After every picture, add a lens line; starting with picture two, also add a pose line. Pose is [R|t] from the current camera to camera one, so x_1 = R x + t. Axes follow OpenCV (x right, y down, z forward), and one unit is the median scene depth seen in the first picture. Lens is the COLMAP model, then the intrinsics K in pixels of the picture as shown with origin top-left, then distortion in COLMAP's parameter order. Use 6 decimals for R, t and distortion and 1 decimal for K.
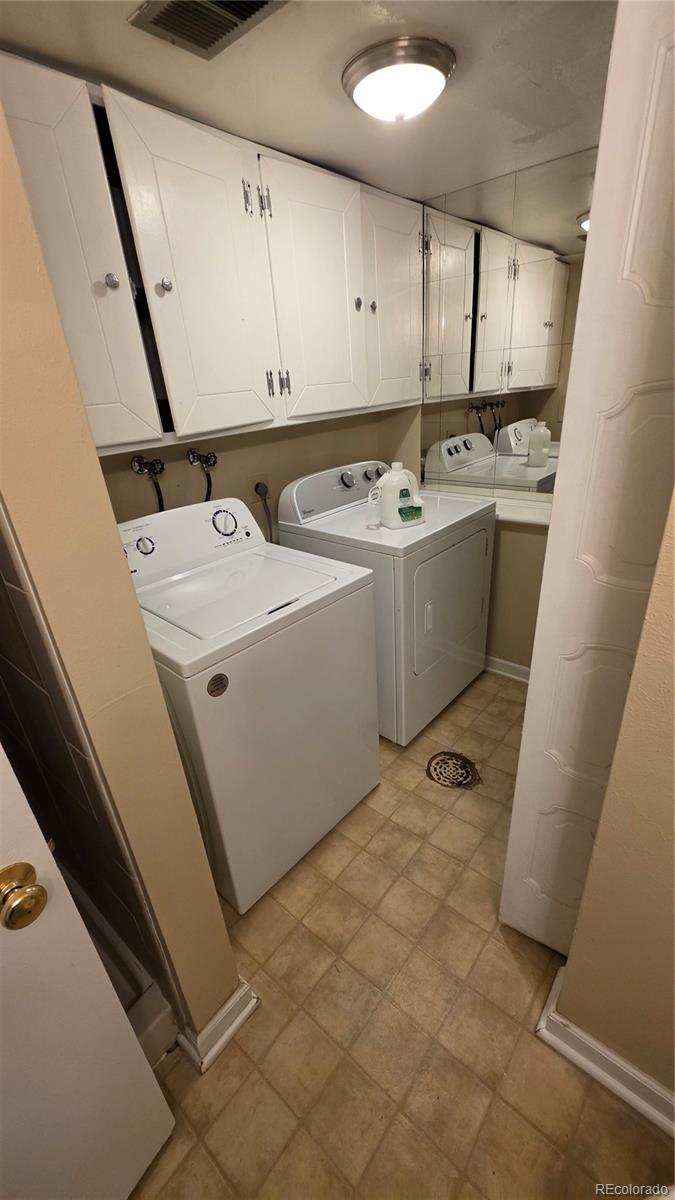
lens RADIAL K [[495.2, 0, 337.5], [0, 495.2, 600.0], [0, 0, 1]] dist [0.004127, 0.000520]
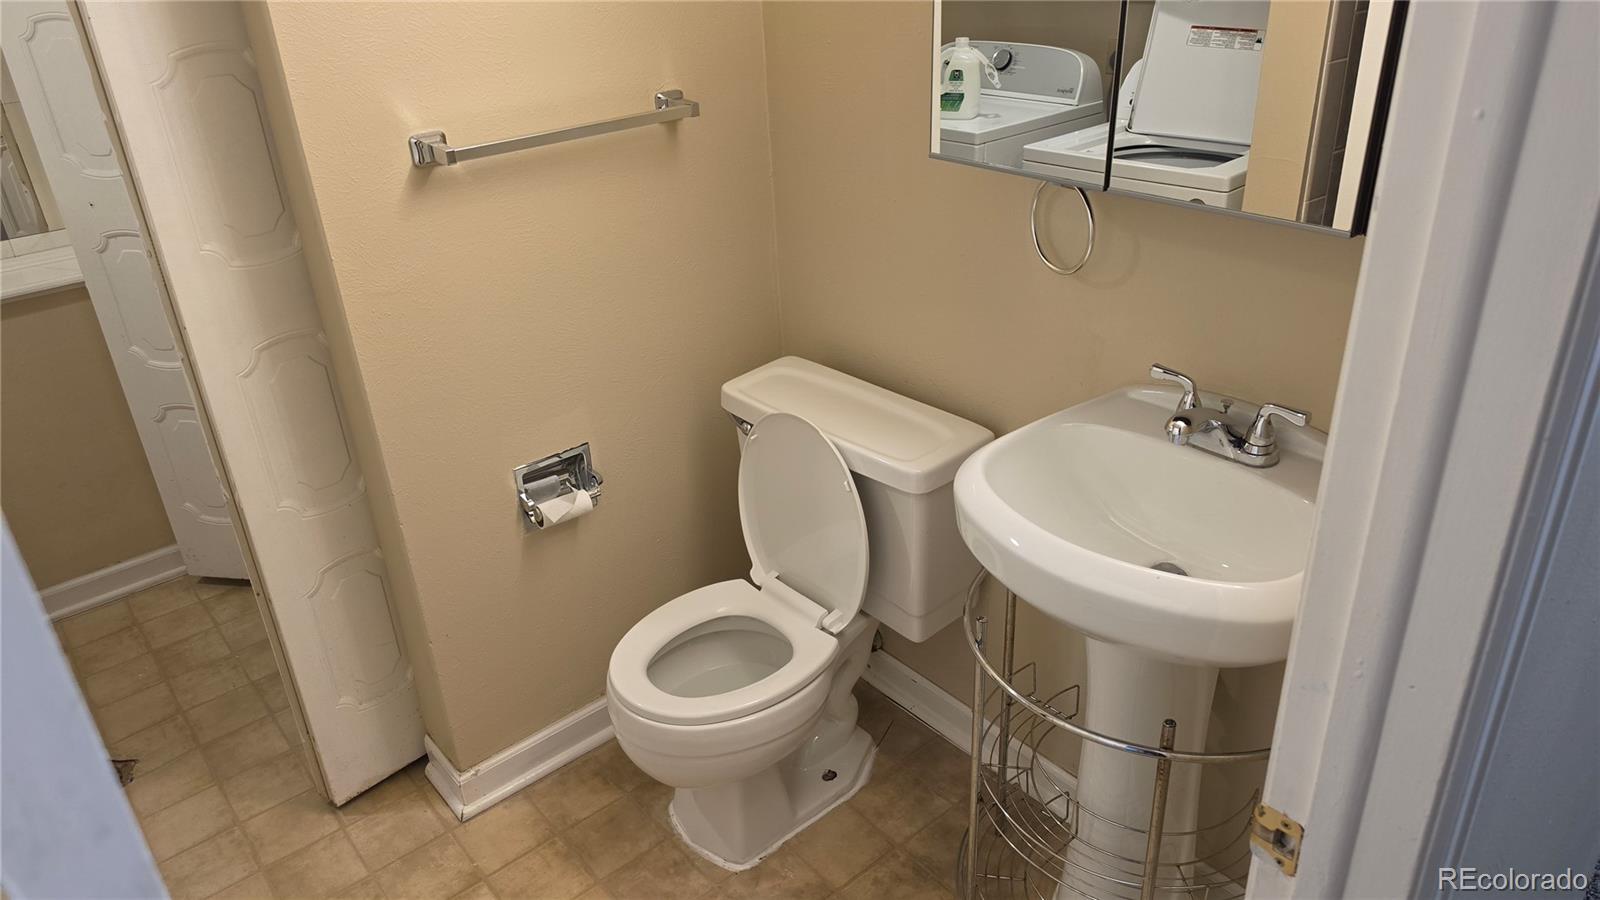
lens RADIAL K [[1126.6, 0, 800.0], [0, 1126.6, 450.0], [0, 0, 1]] dist [0.001111, 0.000988]
pose [[0.191712, -0.400268, 0.896121, -0.479959], [0.458134, 0.843974, 0.278965, 0.054364], [-0.867963, 0.357062, 0.345176, -0.174408]]
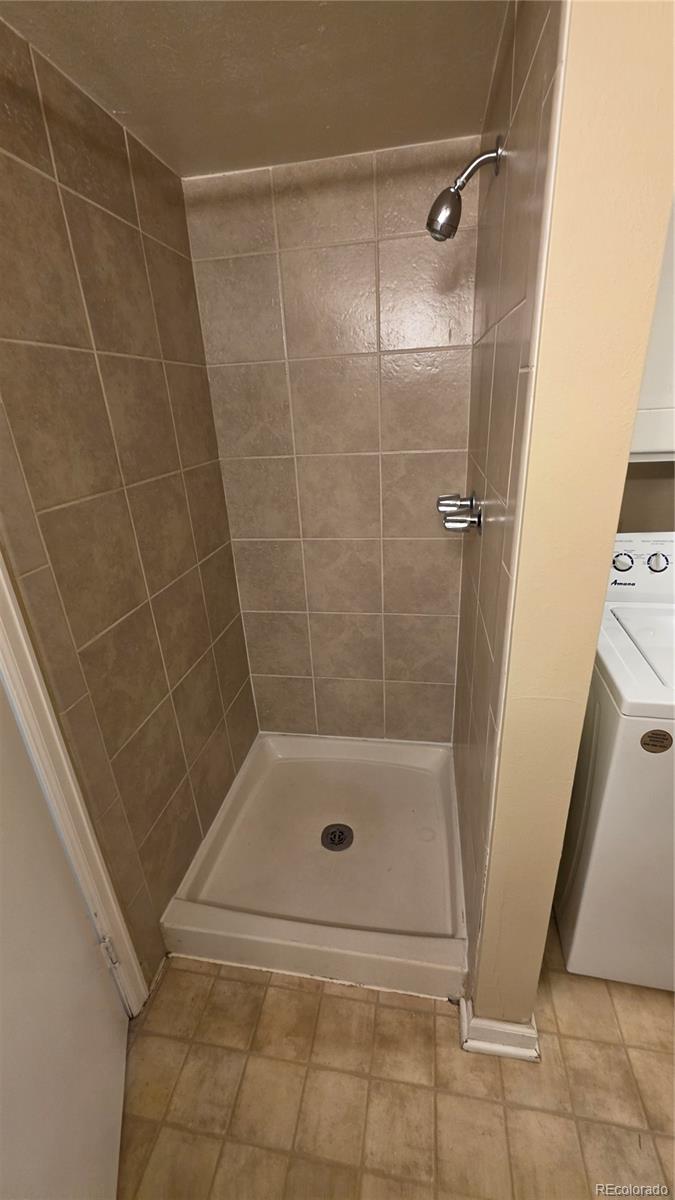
lens RADIAL K [[482.3, 0, 337.5], [0, 482.3, 600.0], [0, 0, 1]] dist [-0.005986, 0.000028]
pose [[0.506068, 0.373809, -0.777279, 0.409876], [-0.360246, 0.910435, 0.203299, -0.230551], [0.783657, 0.177128, 0.595405, 0.432990]]
